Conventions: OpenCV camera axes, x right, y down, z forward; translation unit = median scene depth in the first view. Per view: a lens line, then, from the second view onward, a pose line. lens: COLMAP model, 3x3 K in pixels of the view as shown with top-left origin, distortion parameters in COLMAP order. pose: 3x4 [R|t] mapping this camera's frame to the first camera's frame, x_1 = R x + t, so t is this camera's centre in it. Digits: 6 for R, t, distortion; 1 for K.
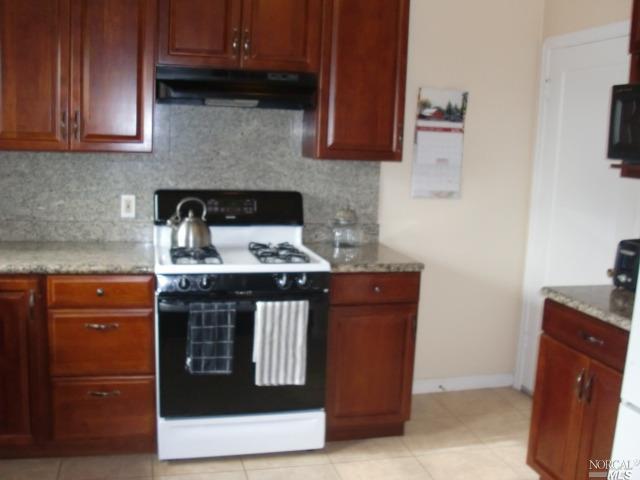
lens RADIAL K [[675.2, 0, 317.1], [0, 675.2, 247.5], [0, 0, 1]] dist [-0.194735, 0.180231]
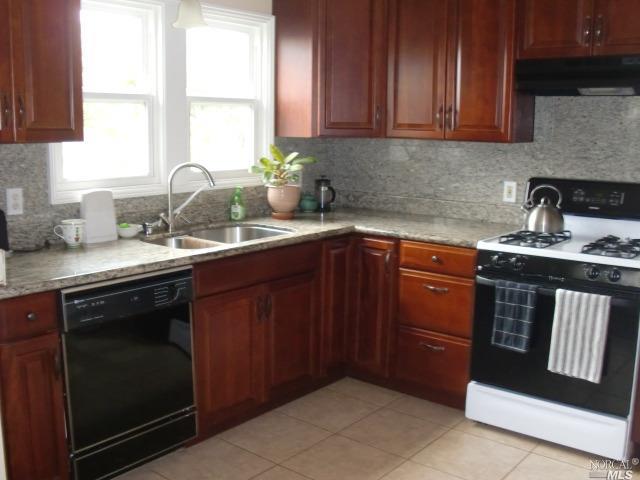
lens RADIAL K [[675.2, 0, 317.1], [0, 675.2, 247.5], [0, 0, 1]] dist [-0.194735, 0.180231]
pose [[0.586884, 0.104584, -0.802888, 0.469558], [-0.110609, 0.992682, 0.048455, 0.012518], [0.802080, 0.060369, 0.594158, 0.120279]]
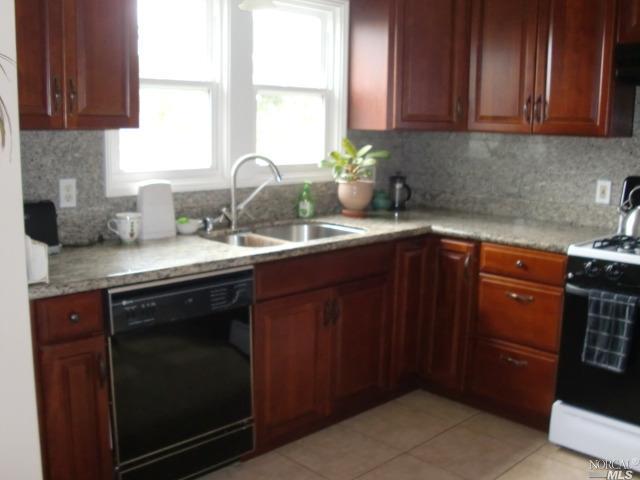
lens RADIAL K [[675.2, 0, 317.1], [0, 675.2, 247.5], [0, 0, 1]] dist [-0.194735, 0.180231]
pose [[0.495586, 0.117681, -0.860550, 0.398239], [-0.126982, 0.989950, 0.062248, 0.015031], [0.859226, 0.078425, 0.505549, 0.170529]]
